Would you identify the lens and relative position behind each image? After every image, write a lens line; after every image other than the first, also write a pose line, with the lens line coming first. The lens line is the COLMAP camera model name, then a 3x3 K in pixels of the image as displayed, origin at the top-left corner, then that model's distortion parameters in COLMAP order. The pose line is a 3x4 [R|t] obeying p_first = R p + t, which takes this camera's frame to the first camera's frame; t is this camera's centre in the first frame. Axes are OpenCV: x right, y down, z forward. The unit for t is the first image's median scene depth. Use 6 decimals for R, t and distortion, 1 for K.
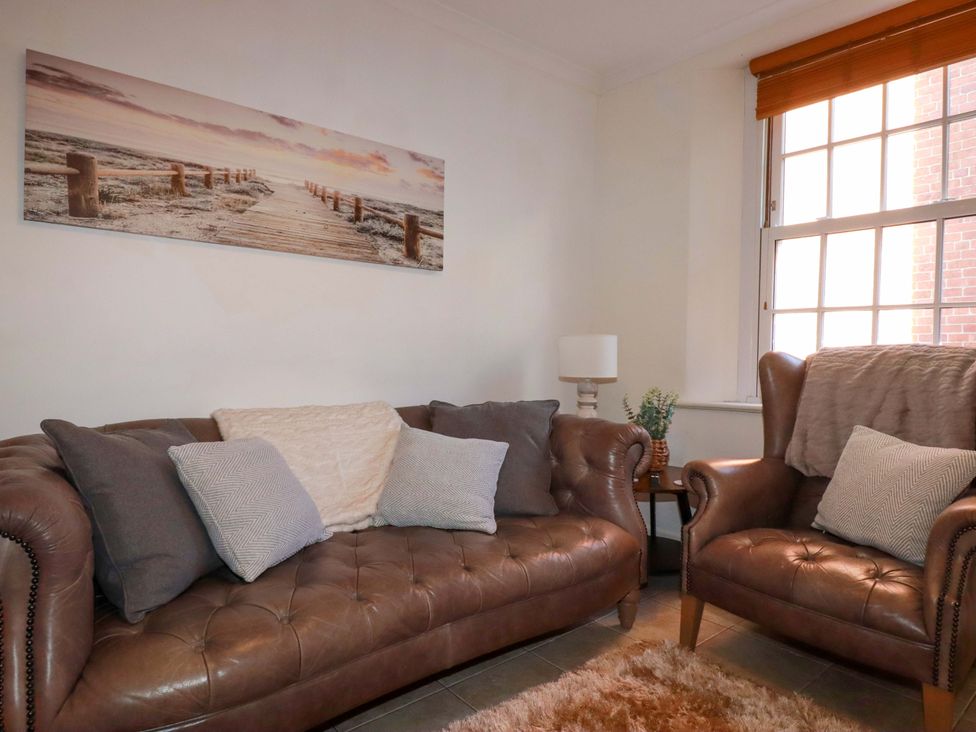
lens RADIAL K [[559.7, 0, 487.1], [0, 559.7, 366.8], [0, 0, 1]] dist [0.005211, -0.006643]
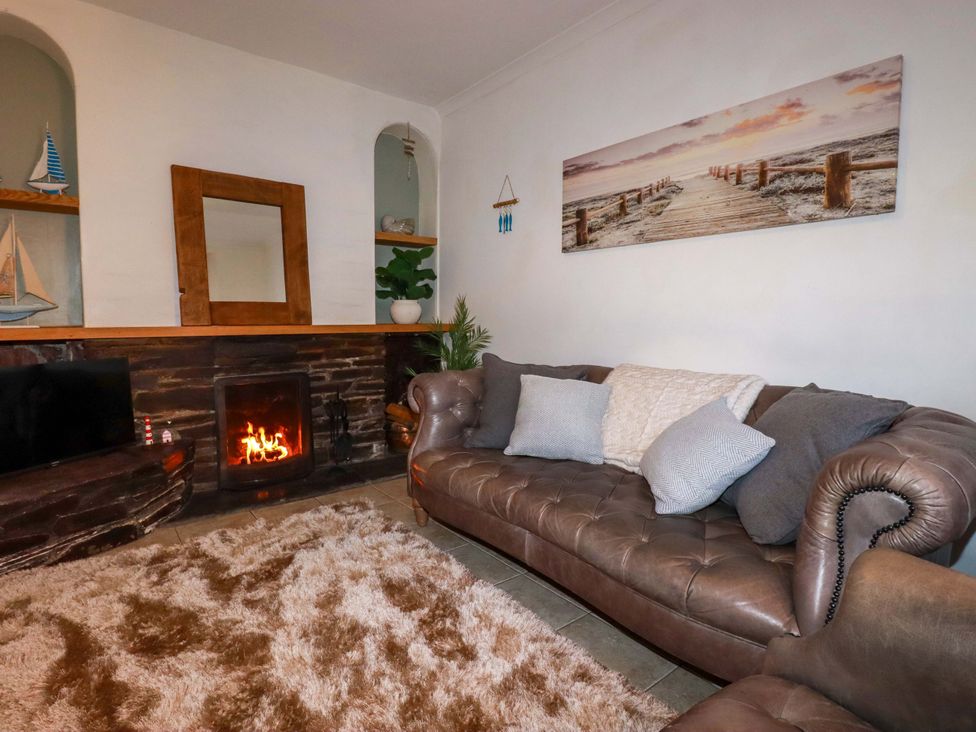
lens RADIAL K [[506.5, 0, 491.2], [0, 506.5, 362.6], [0, 0, 1]] dist [-0.001002, -0.007711]
pose [[0.012254, 0.076922, -0.996962, 0.728013], [-0.027388, 0.996688, 0.076564, -0.014903], [0.999550, 0.026367, 0.014320, 0.596230]]
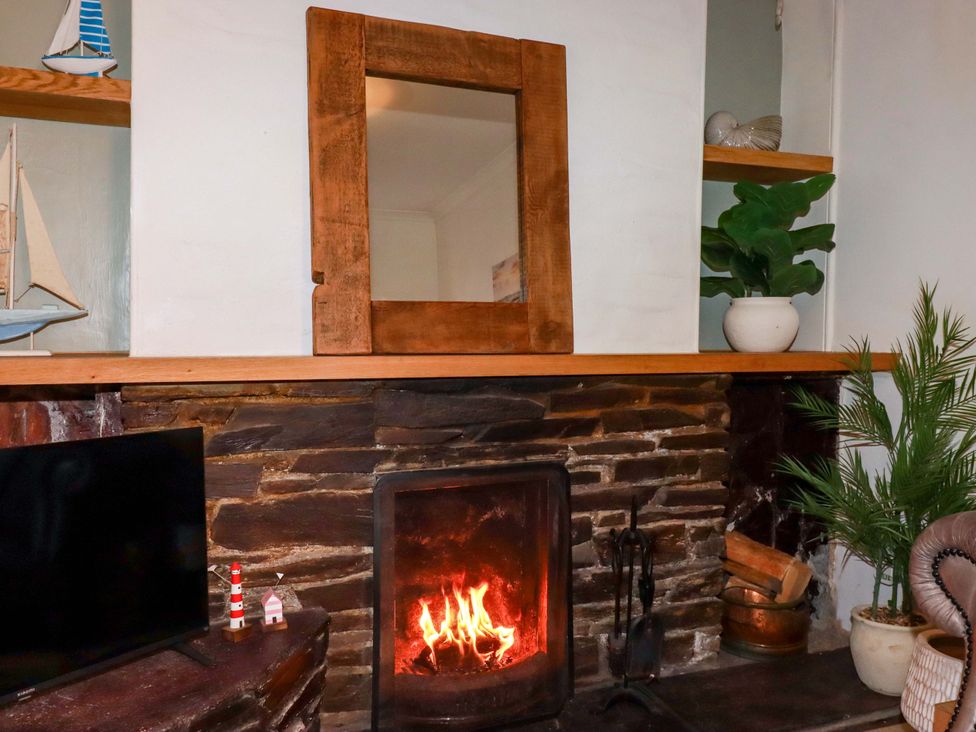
lens RADIAL K [[793.6, 0, 503.7], [0, 793.6, 361.1], [0, 0, 1]] dist [0.027925, -0.002055]
pose [[-0.282502, 0.017549, -0.959106, 0.238294], [-0.033295, 0.999051, 0.028087, -0.013478], [0.958689, 0.039868, -0.281649, 0.288410]]
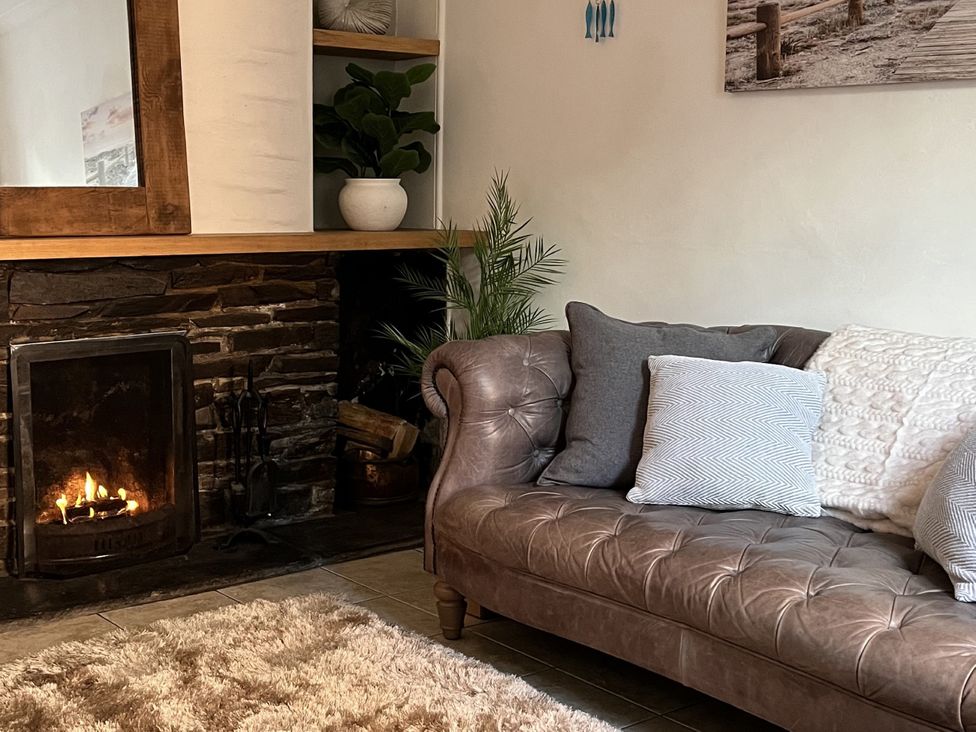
lens RADIAL K [[1319.9, 0, 496.8], [0, 1319.9, 371.0], [0, 0, 1]] dist [0.015583, 0.000000]
pose [[0.028457, 0.130780, -0.991003, 1.092983], [-0.036057, 0.990894, 0.129730, -0.063368], [0.998944, 0.032041, 0.032914, 0.456699]]
